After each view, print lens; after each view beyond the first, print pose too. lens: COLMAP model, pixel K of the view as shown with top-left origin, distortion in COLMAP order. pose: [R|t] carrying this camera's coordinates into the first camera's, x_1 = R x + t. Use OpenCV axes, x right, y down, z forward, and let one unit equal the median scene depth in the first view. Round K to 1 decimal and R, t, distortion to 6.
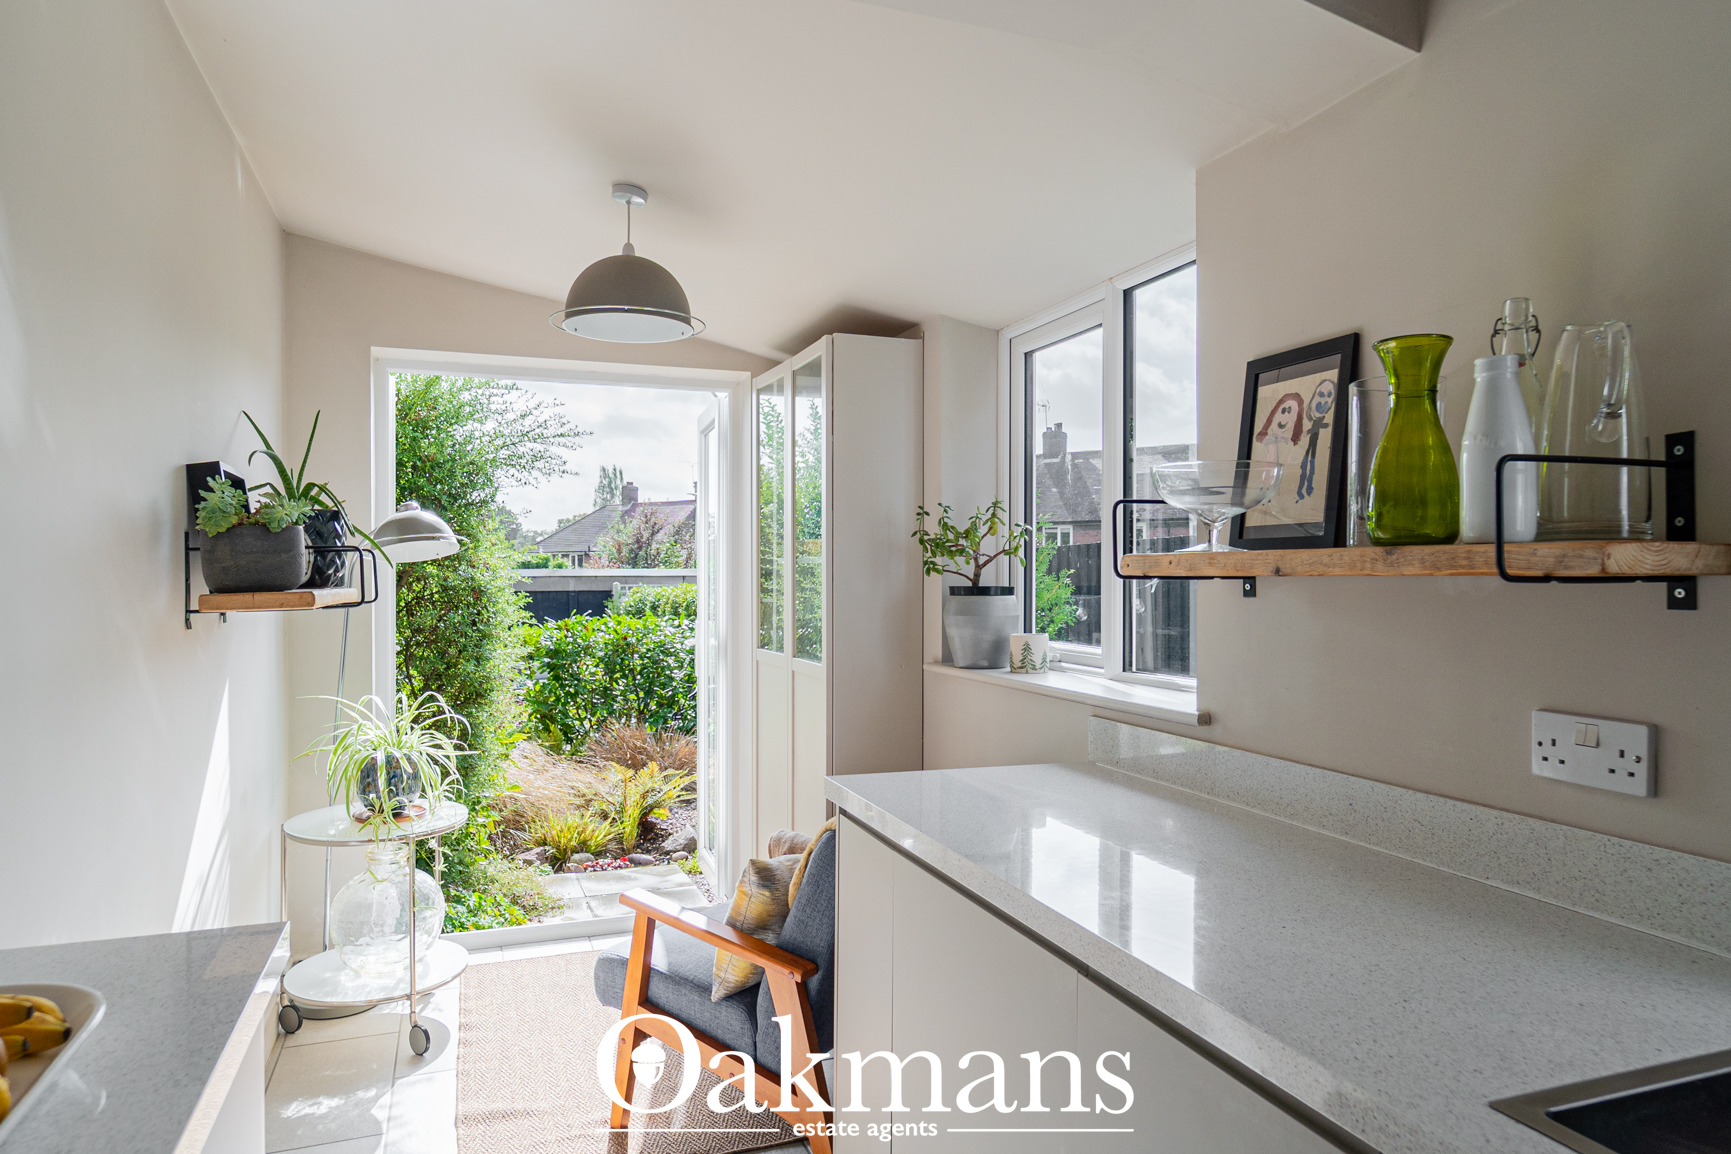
lens RADIAL K [[1079.4, 0, 865.0], [0, 1079.4, 583.1], [0, 0, 1]] dist [0.004804, -0.001385]
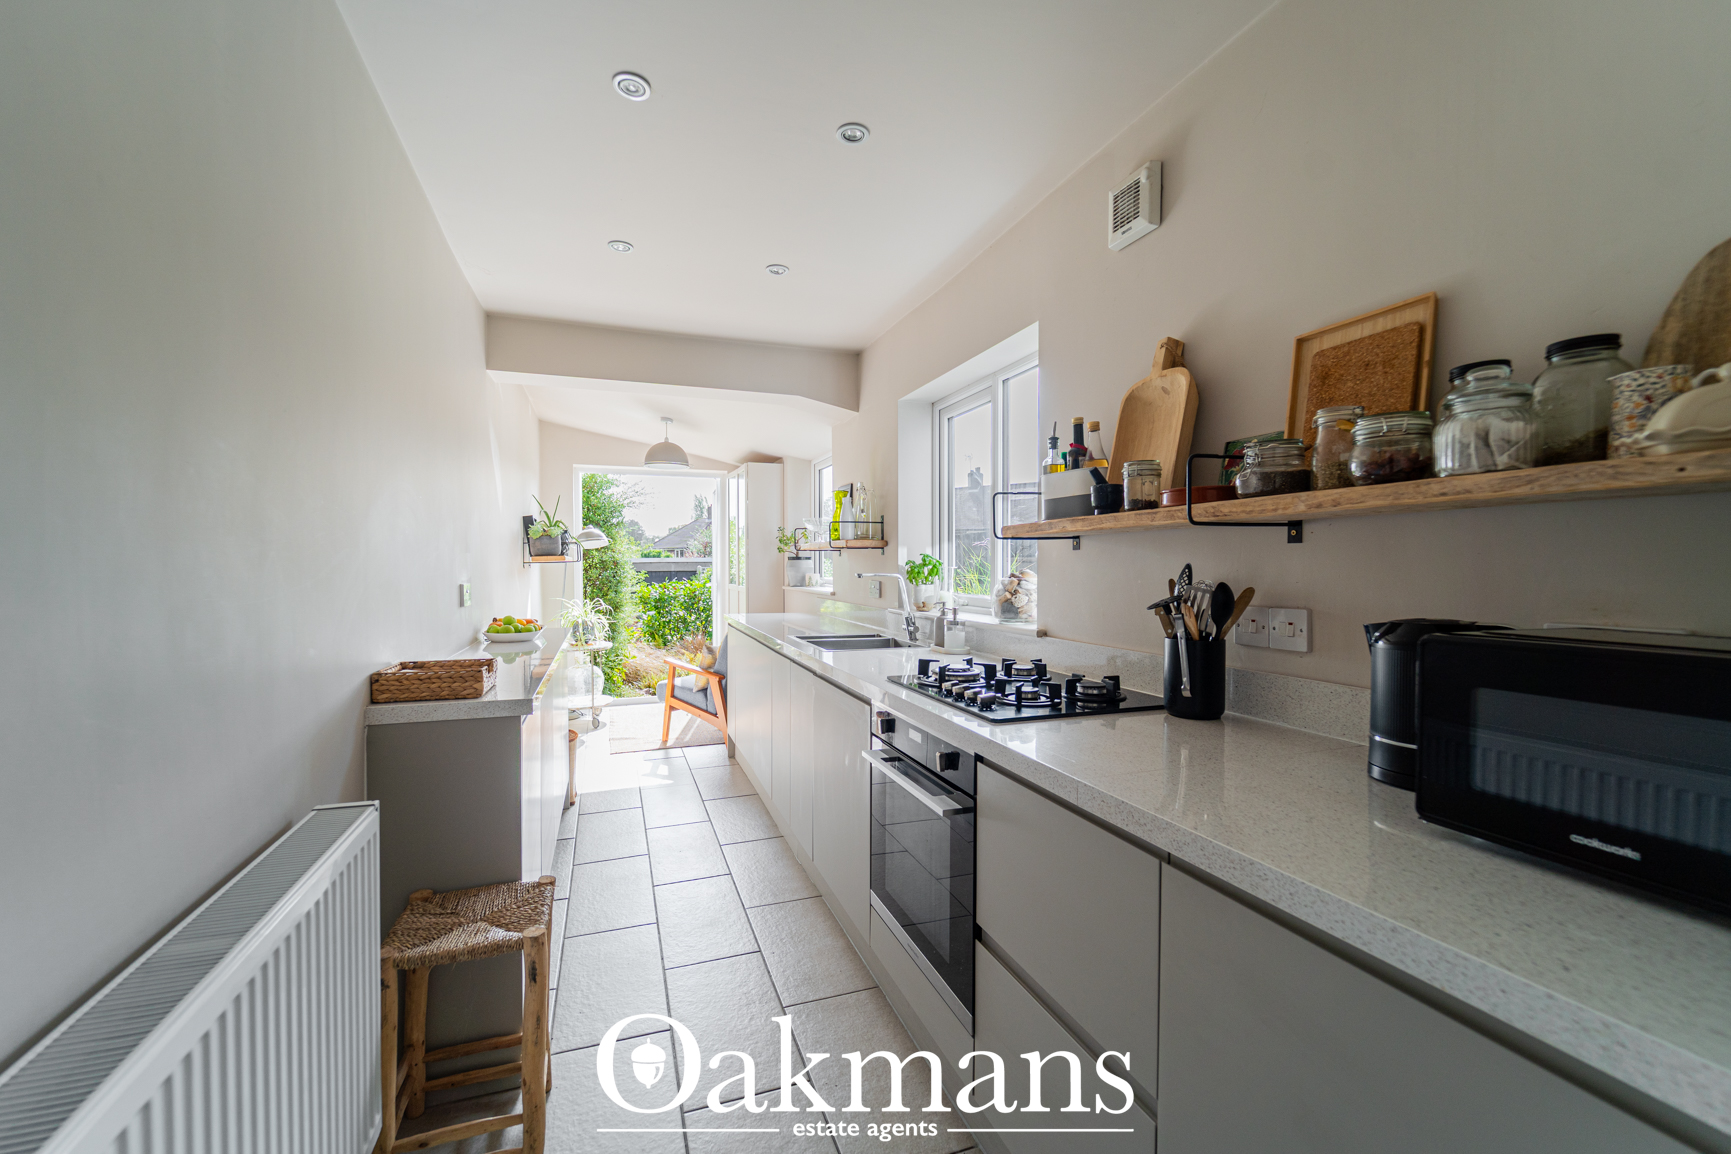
lens RADIAL K [[714.6, 0, 868.6], [0, 714.6, 579.3], [0, 0, 1]] dist [-0.002112, -0.000426]
pose [[0.999974, -0.000747, -0.007154, 0.273679], [0.000852, 0.999892, 0.014676, 0.030822], [0.007142, -0.014682, 0.999867, -0.746378]]
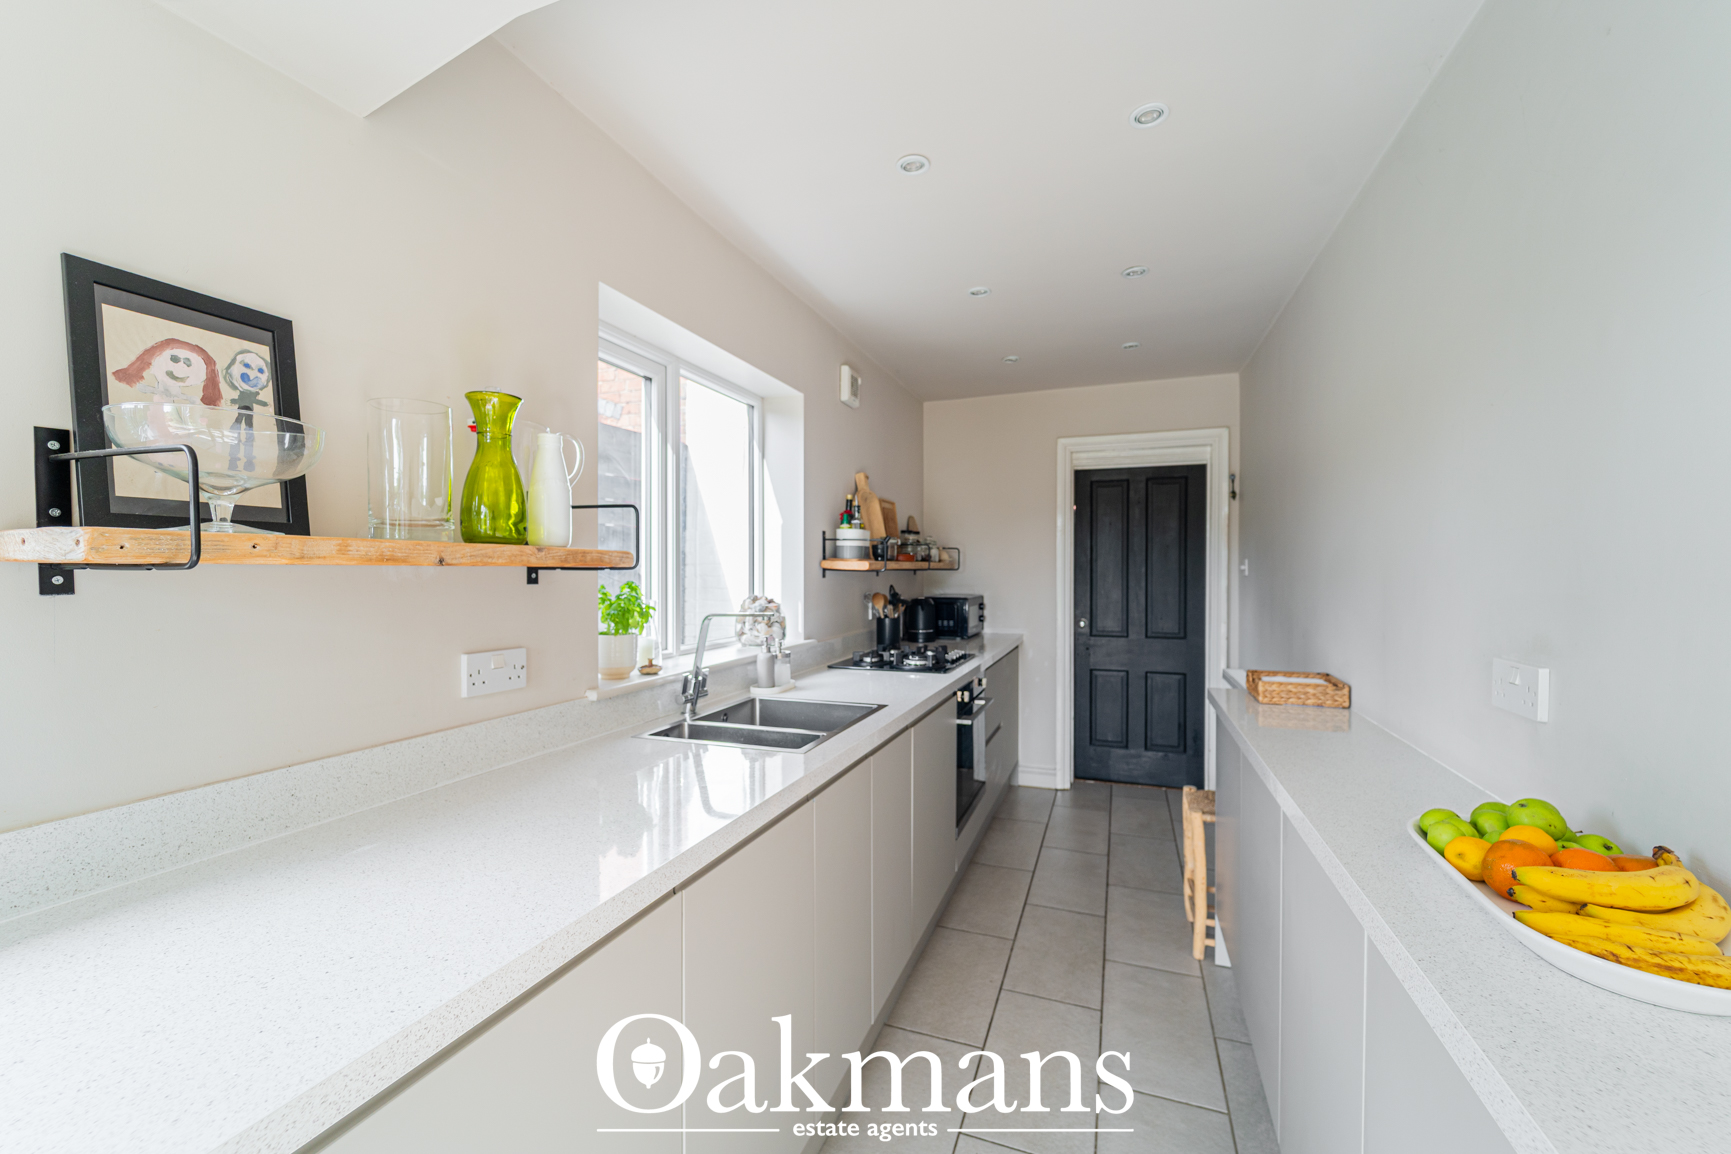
lens RADIAL K [[714.6, 0, 868.6], [0, 714.6, 579.3], [0, 0, 1]] dist [-0.002112, -0.000426]
pose [[-0.764474, -0.013872, 0.644505, -0.119858], [-0.002476, 0.999824, 0.018583, -0.002192], [-0.644650, 0.012611, -0.764374, 0.365752]]
